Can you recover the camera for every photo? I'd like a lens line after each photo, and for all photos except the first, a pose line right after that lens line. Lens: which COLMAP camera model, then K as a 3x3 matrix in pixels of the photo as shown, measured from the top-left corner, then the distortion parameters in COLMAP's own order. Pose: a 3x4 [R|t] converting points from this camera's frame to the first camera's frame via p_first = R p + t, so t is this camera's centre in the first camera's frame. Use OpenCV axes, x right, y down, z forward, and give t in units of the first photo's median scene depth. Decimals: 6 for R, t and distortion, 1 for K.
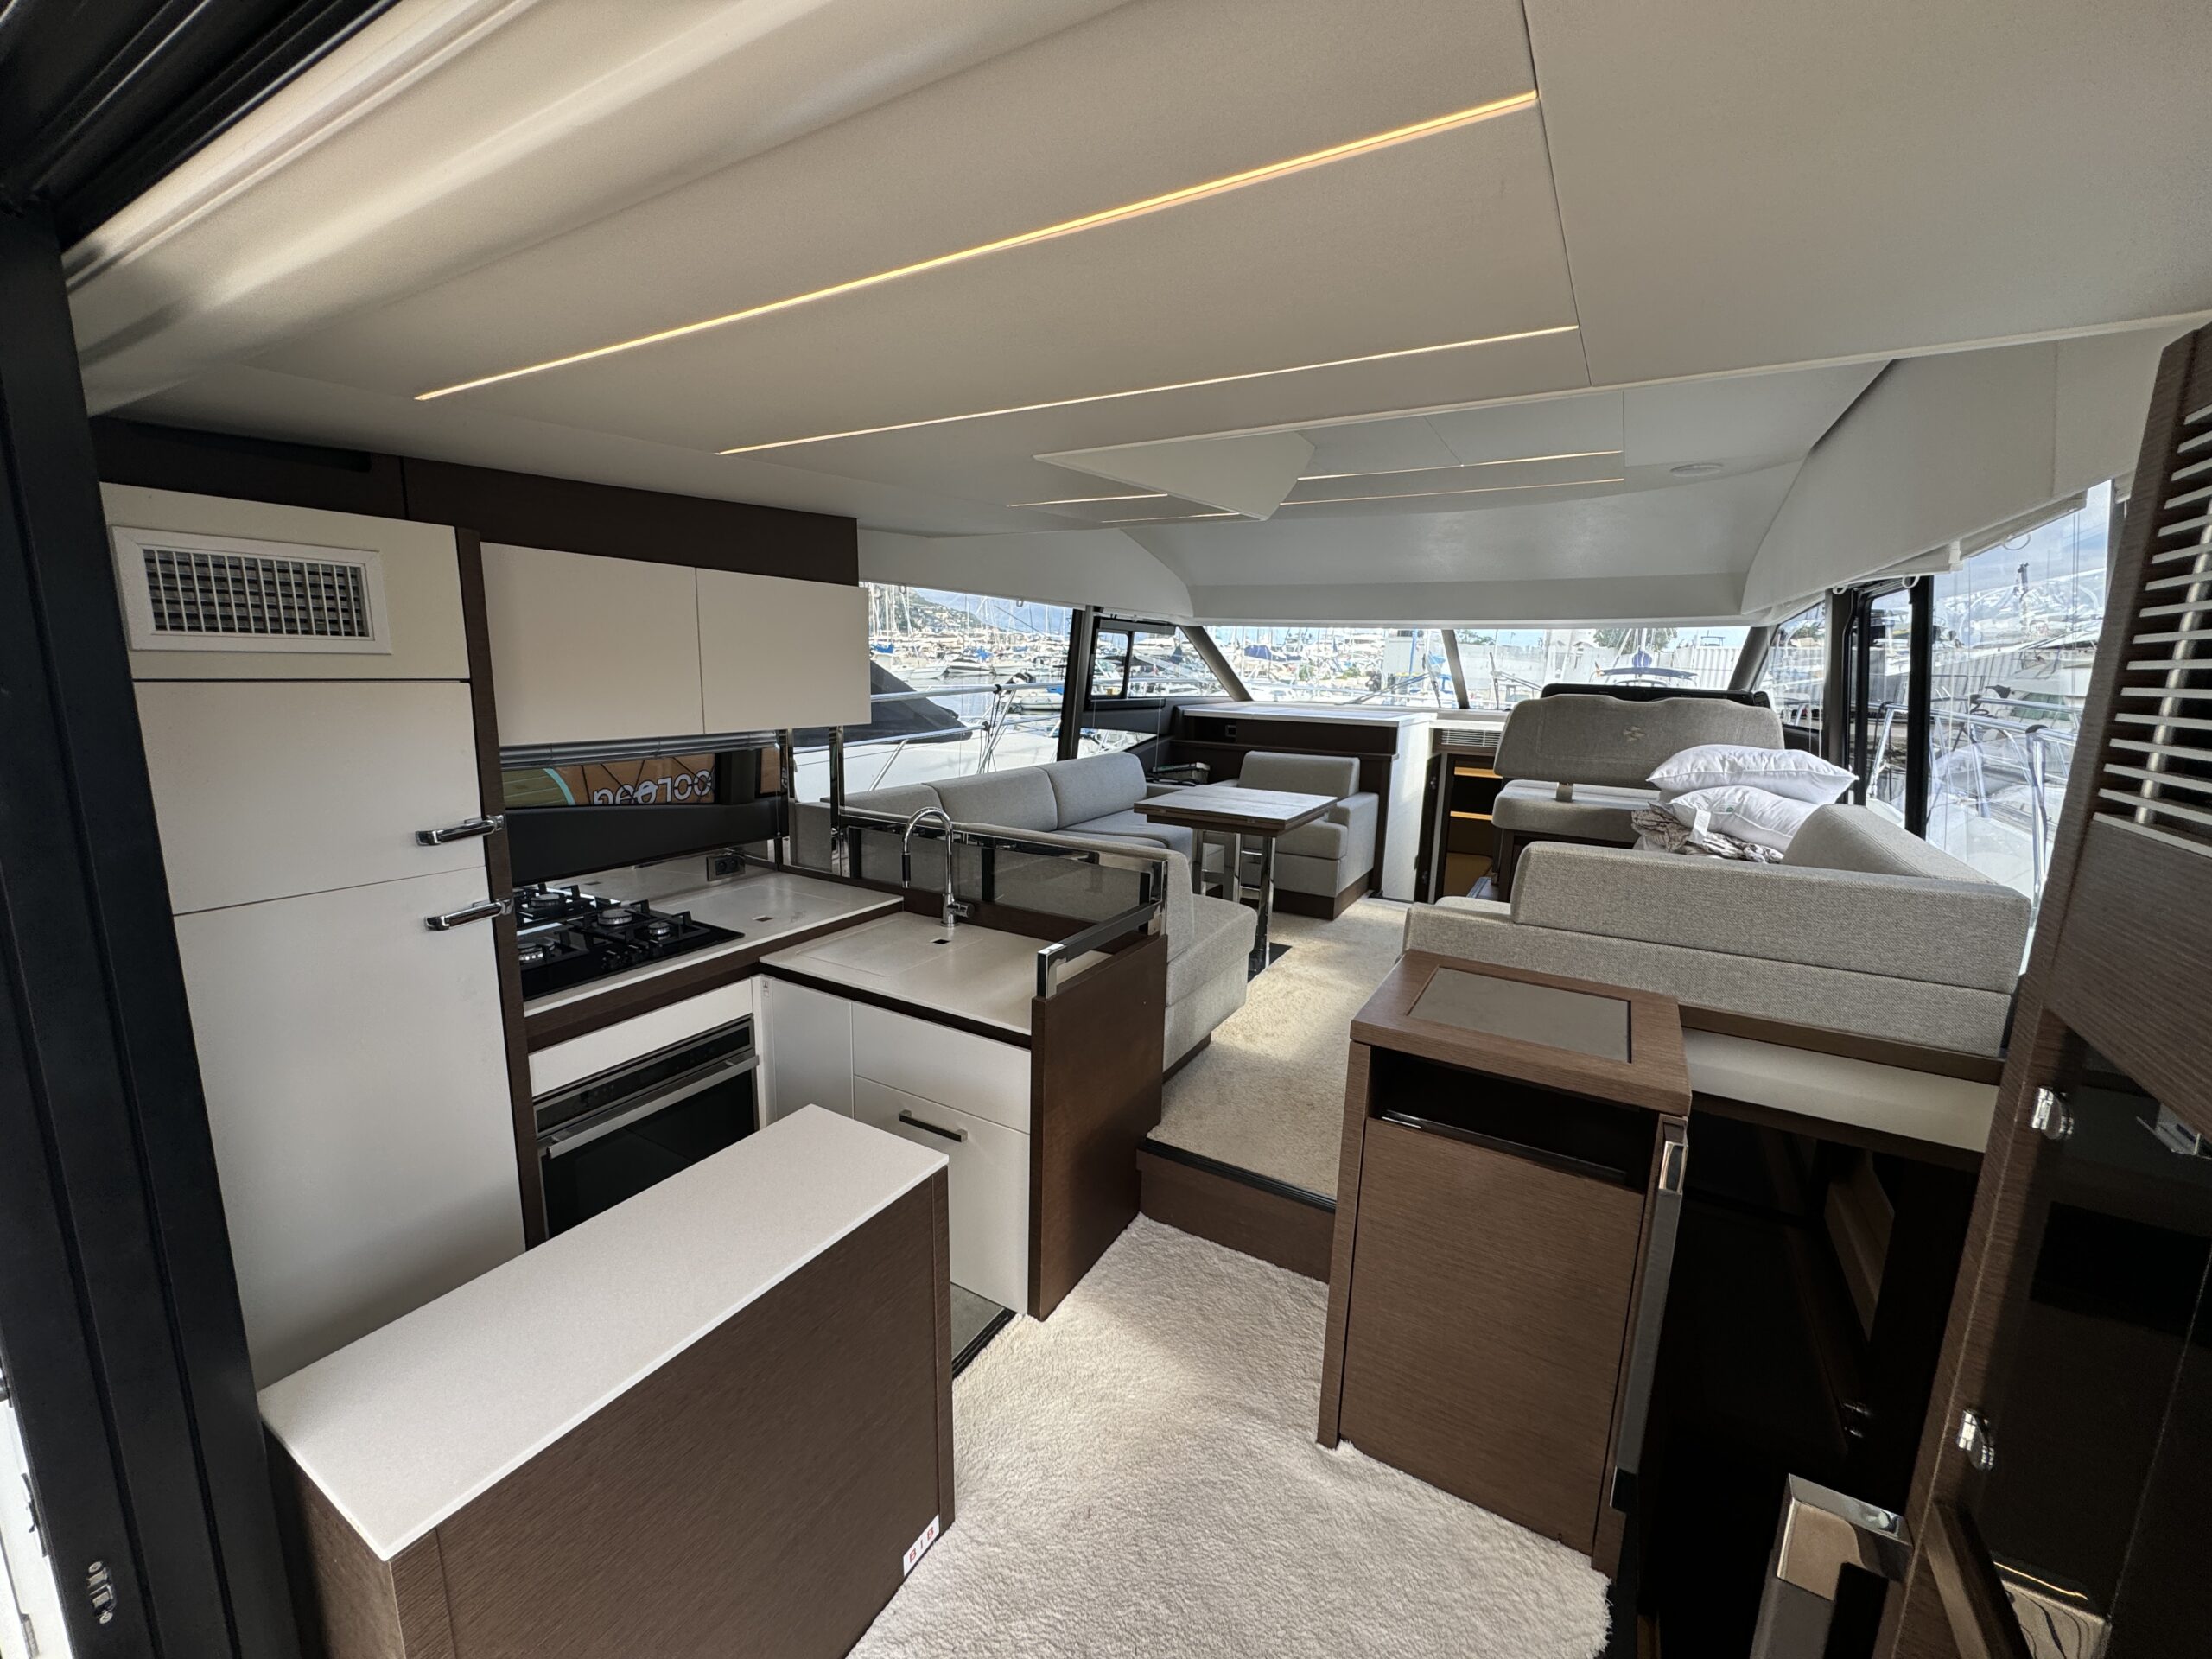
lens RADIAL K [[885.2, 0, 1105.0], [0, 885.2, 822.4], [0, 0, 1]] dist [-0.003333, 0.000422]
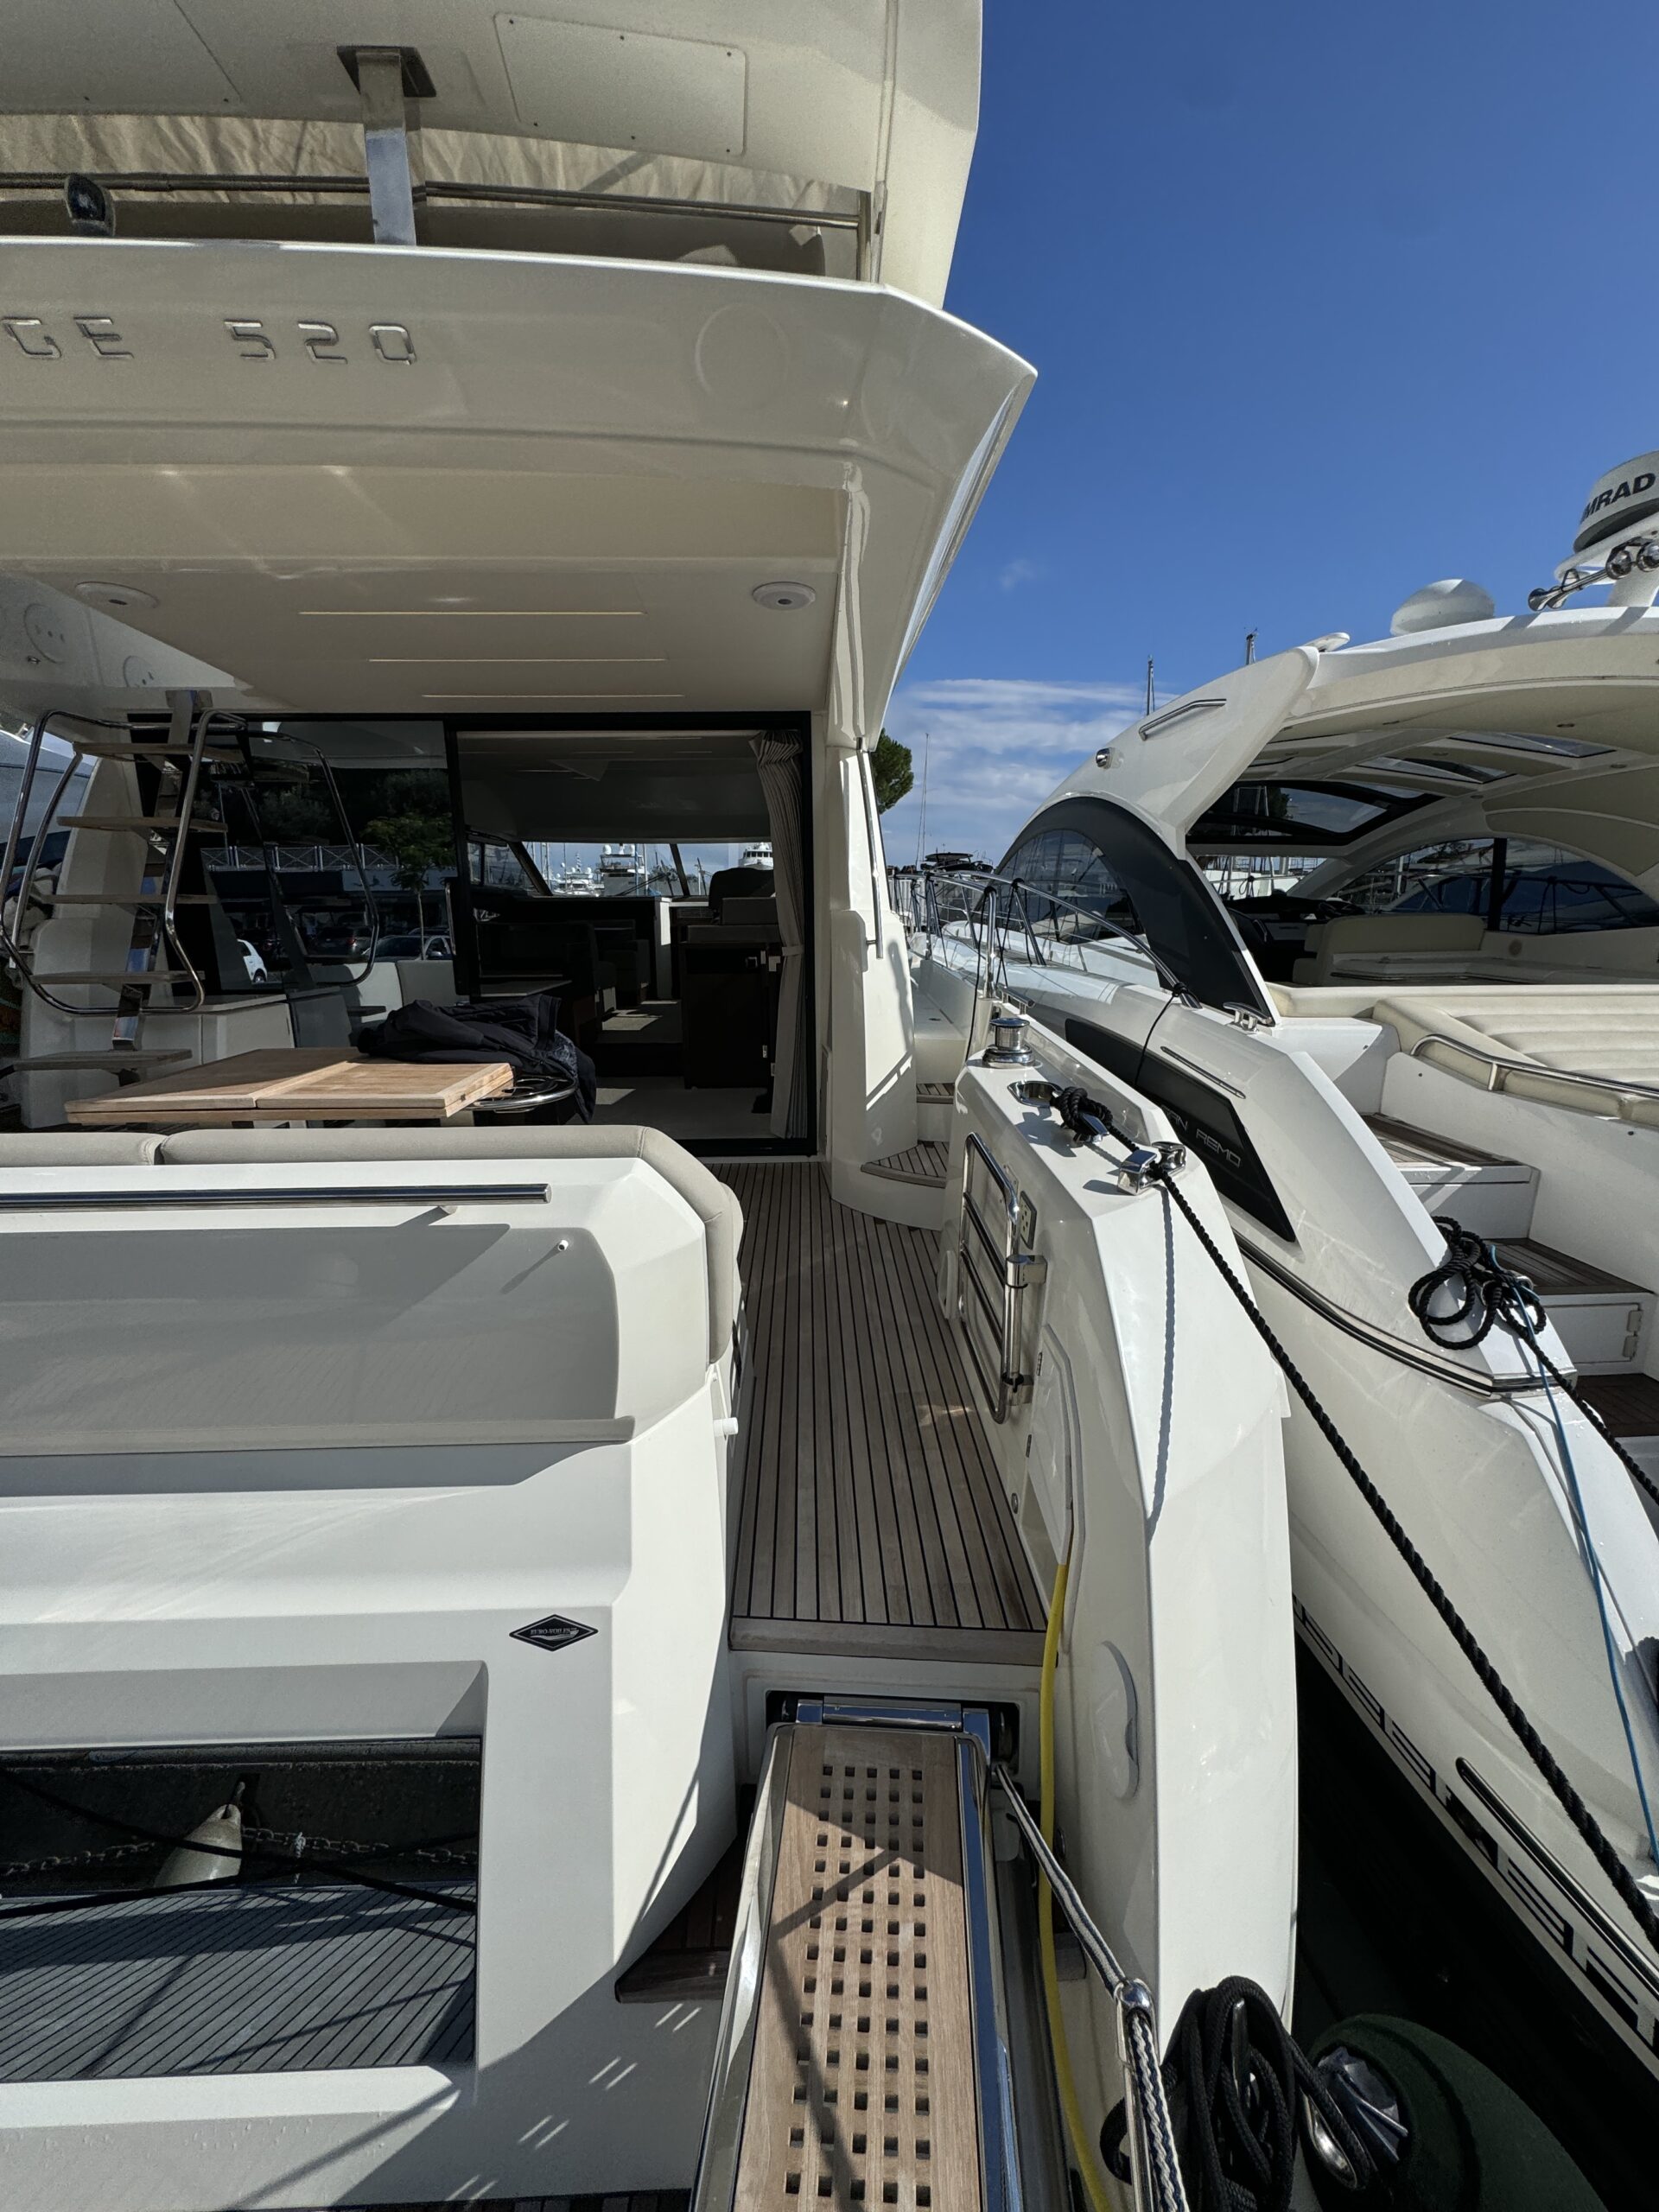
lens RADIAL K [[892.6, 0, 839.8], [0, 892.6, 1081.2], [0, 0, 1]] dist [-0.002423, -0.002903]
pose [[0.843020, -0.124114, 0.523367, -0.547808], [0.117046, 0.992027, 0.046723, 0.348287], [-0.524993, 0.021870, 0.850825, -1.137638]]
